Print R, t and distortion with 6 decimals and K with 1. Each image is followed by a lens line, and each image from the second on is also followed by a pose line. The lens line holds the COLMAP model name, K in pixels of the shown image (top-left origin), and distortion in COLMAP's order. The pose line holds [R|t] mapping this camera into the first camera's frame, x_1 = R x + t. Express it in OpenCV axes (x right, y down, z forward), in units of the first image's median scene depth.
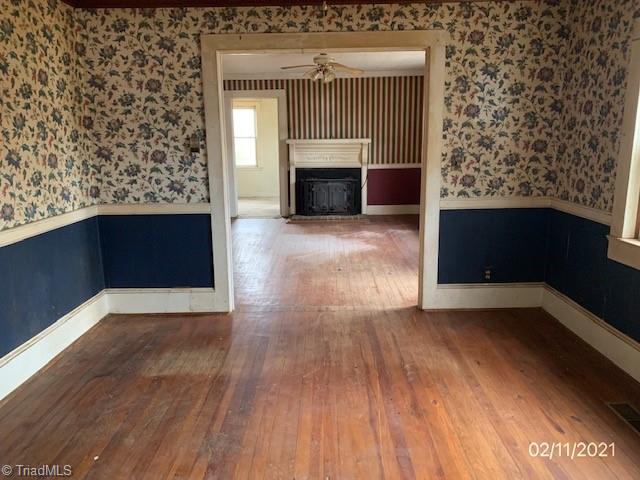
lens RADIAL K [[490.6, 0, 321.5], [0, 490.6, 242.2], [0, 0, 1]] dist [-0.015190, -0.006270]
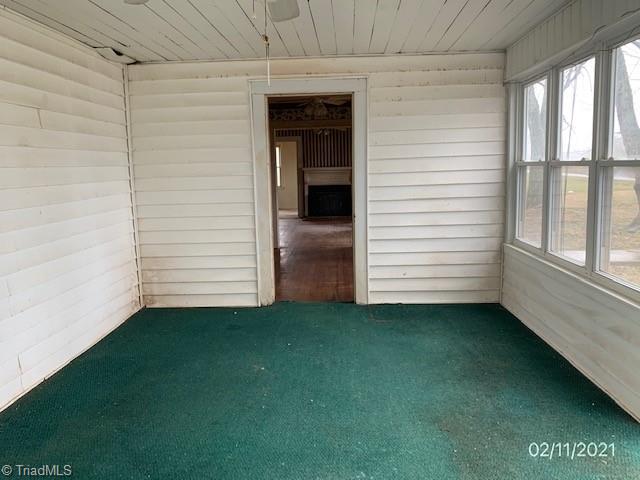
lens RADIAL K [[490.6, 0, 321.2], [0, 490.6, 240.0], [0, 0, 1]] dist [-0.015190, -0.006270]
pose [[0.999649, -0.008300, -0.025166, 0.025292], [0.006697, 0.997983, -0.063123, 0.116641], [0.025639, 0.062933, 0.997688, -0.528615]]
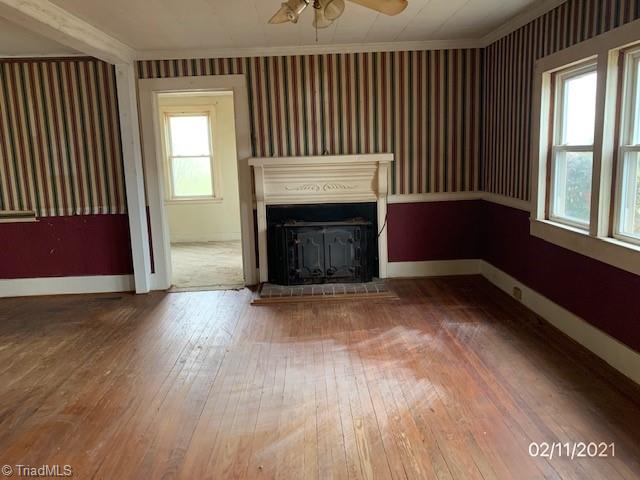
lens RADIAL K [[490.6, 0, 321.6], [0, 490.6, 223.5], [0, 0, 1]] dist [-0.015190, -0.006270]
pose [[0.998880, -0.029875, 0.036697, -0.008509], [0.032320, 0.997166, -0.067933, -0.087549], [-0.034563, 0.069043, 0.997015, 0.410700]]
